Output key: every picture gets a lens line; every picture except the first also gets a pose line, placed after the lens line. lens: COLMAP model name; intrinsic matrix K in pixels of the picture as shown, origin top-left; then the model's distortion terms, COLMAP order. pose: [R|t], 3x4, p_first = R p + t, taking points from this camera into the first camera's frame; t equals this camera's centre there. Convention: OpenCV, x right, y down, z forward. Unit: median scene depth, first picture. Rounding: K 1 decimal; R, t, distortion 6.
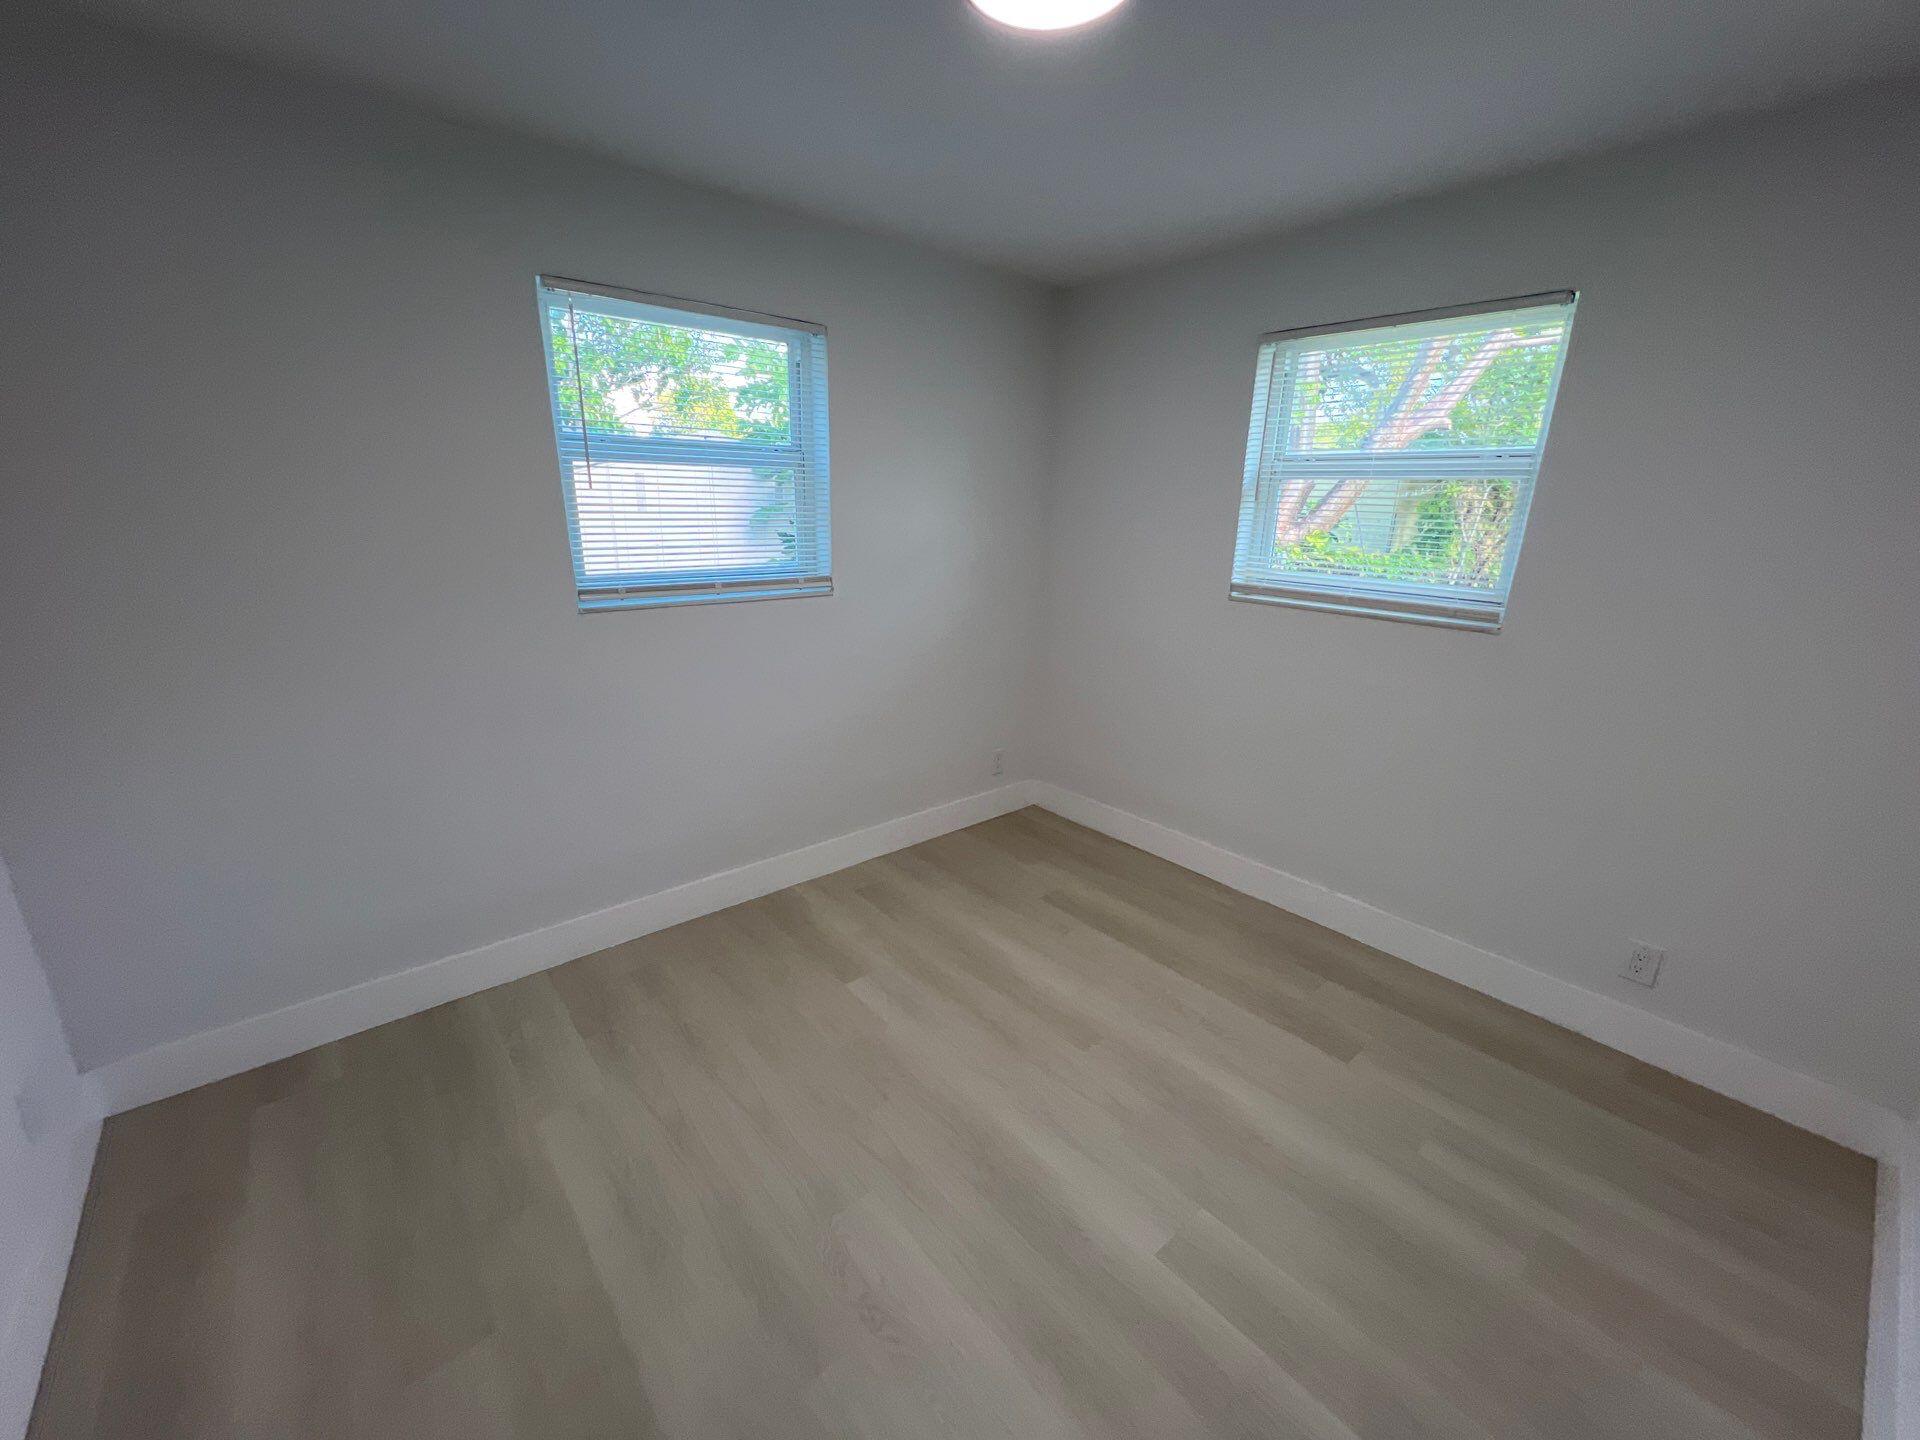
lens RADIAL K [[774.8, 0, 958.3], [0, 774.8, 714.2], [0, 0, 1]] dist [-0.000483, 0.000125]
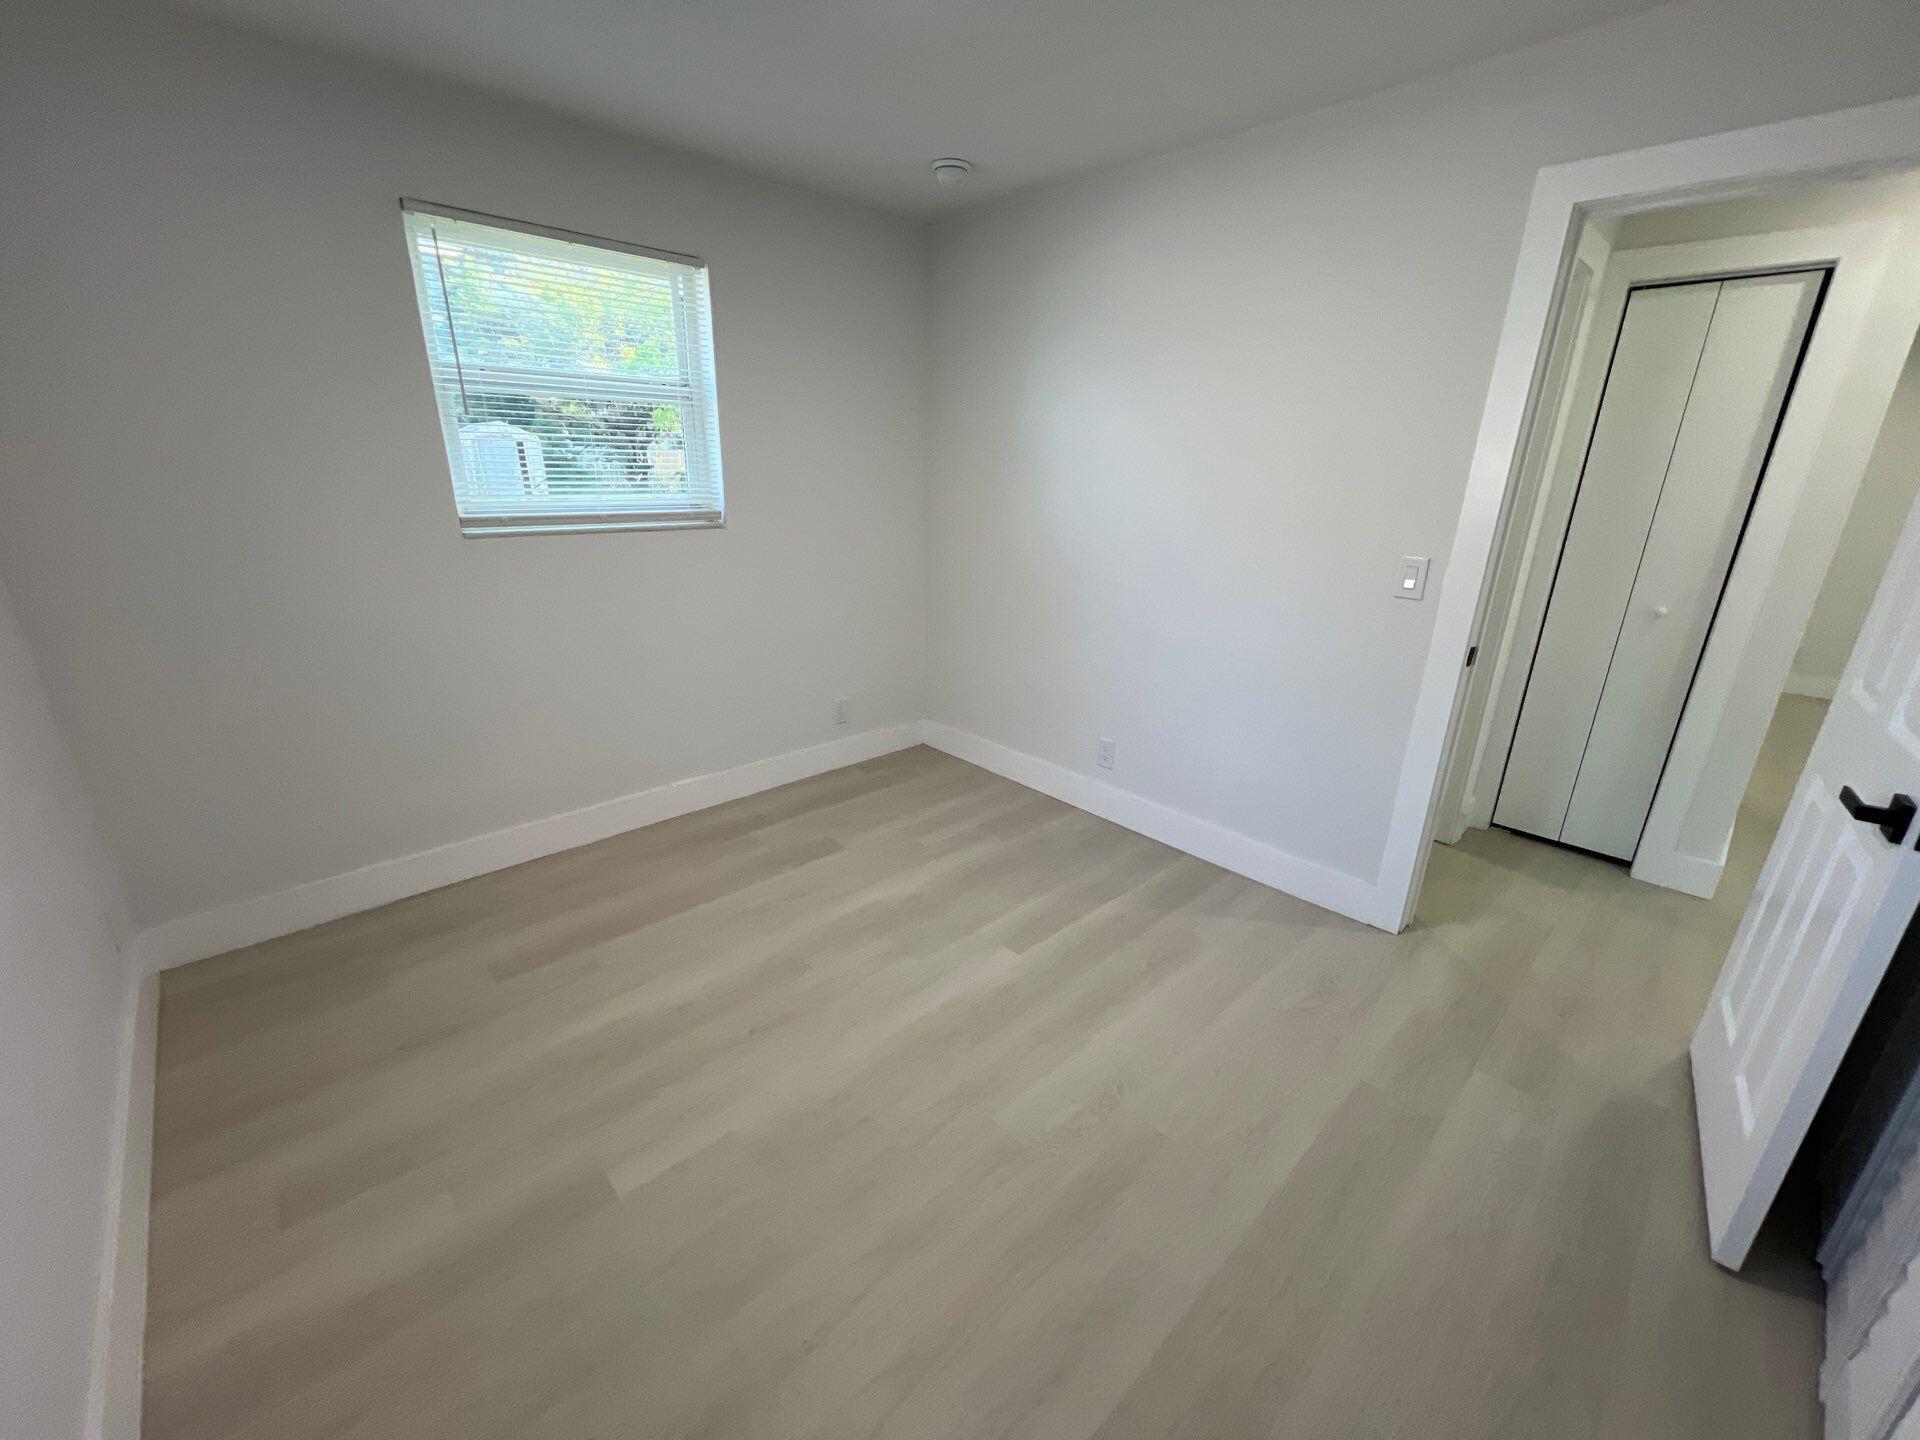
lens RADIAL K [[766.4, 0, 958.1], [0, 766.4, 723.7], [0, 0, 1]] dist [-0.001852, 0.000379]
pose [[-0.052965, -0.344853, 0.937161, -0.606264], [0.246871, 0.904826, 0.346907, -0.146098], [-0.967600, 0.249732, 0.037210, 0.608118]]
